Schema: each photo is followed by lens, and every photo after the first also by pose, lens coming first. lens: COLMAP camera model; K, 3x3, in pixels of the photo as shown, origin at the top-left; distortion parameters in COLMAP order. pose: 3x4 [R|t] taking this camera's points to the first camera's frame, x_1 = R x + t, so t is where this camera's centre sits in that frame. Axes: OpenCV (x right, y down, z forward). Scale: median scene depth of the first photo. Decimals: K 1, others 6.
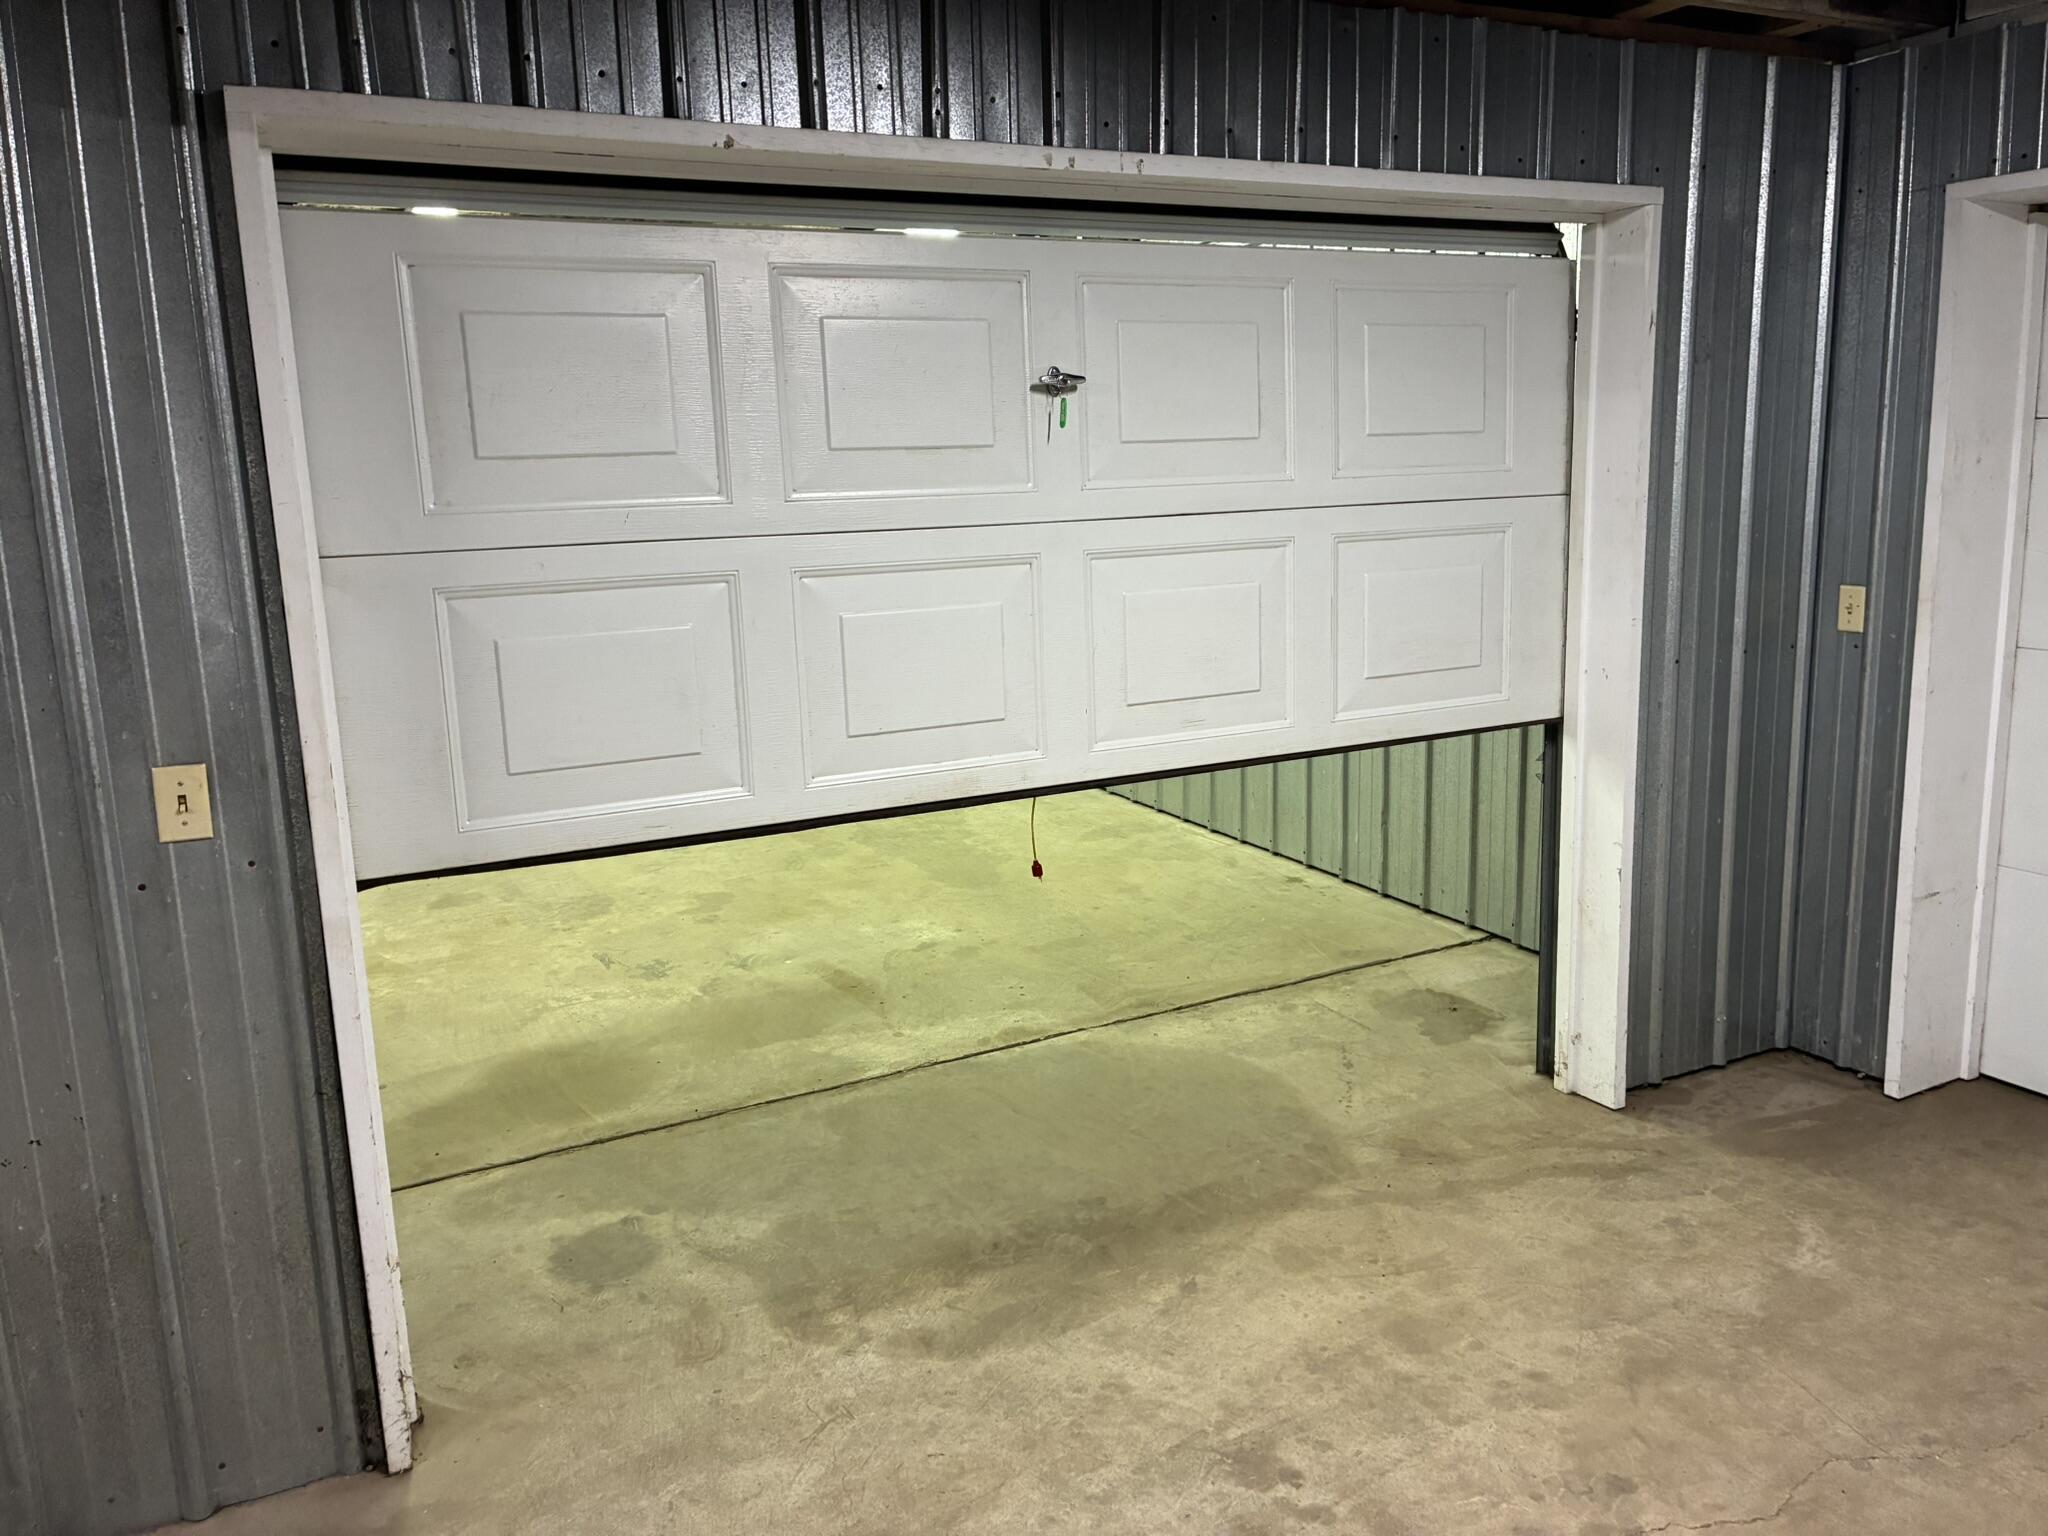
lens RADIAL K [[1561.9, 0, 1024.5], [0, 1561.9, 758.8], [0, 0, 1]] dist [0.048841, -0.056569]
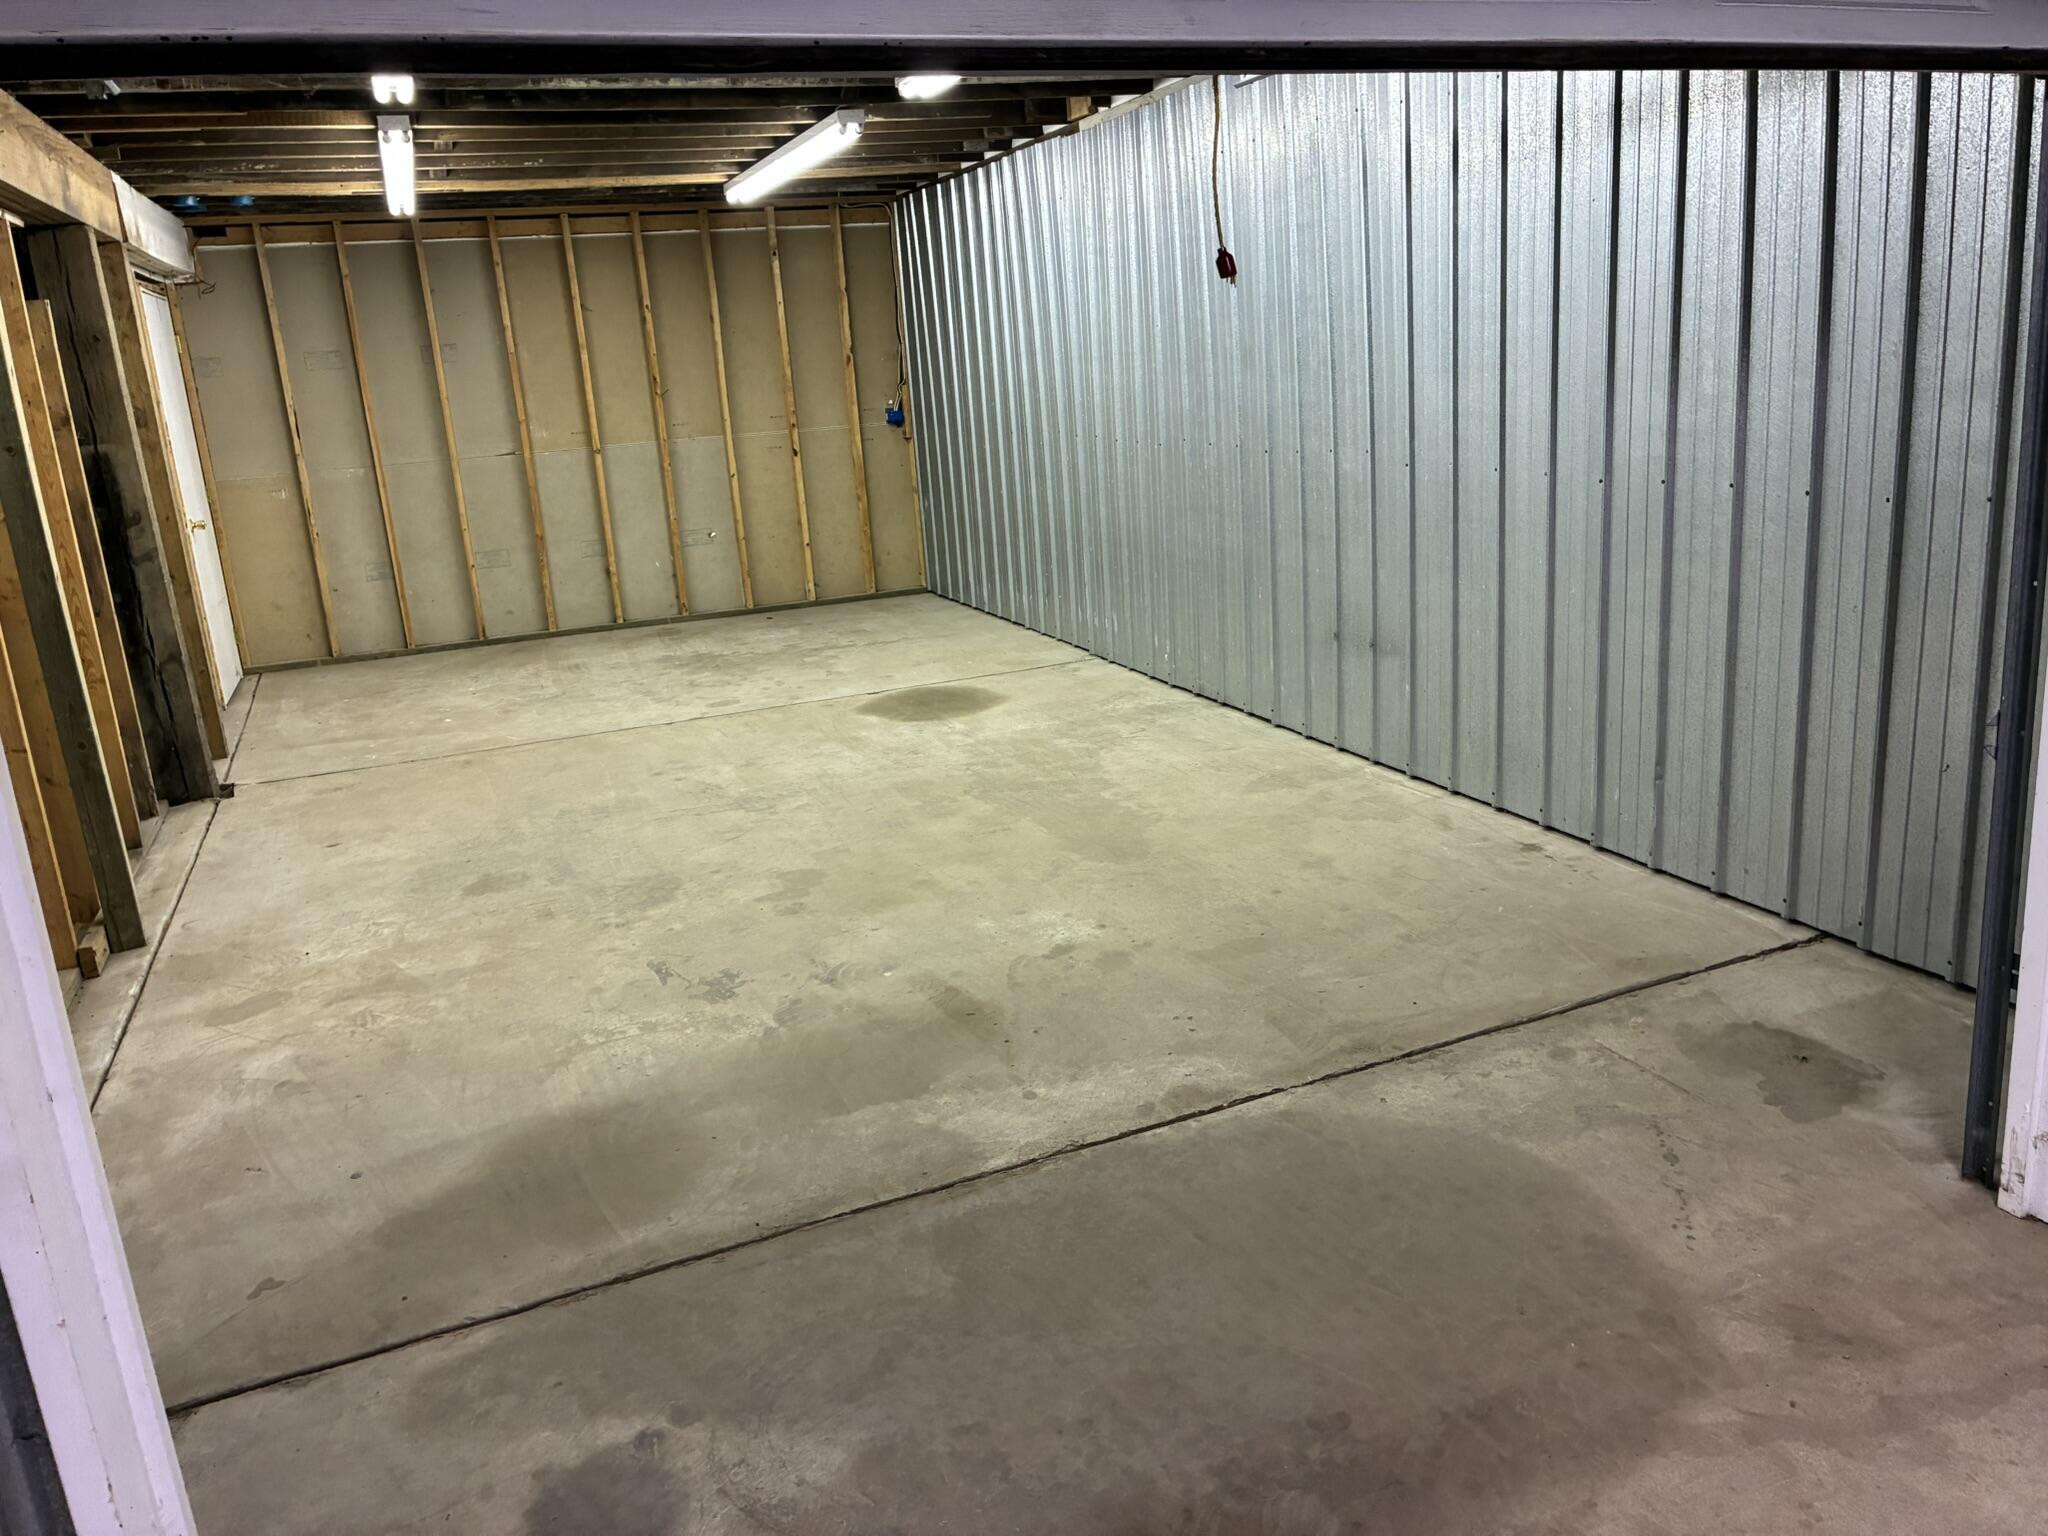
lens RADIAL K [[1561.9, 0, 1020.4], [0, 1561.9, 760.9], [0, 0, 1]] dist [0.048841, -0.056569]
pose [[0.996426, -0.017928, -0.082546, -0.020340], [0.023786, 0.997226, 0.070536, -0.035087], [0.081053, -0.072247, 0.994088, 0.265073]]
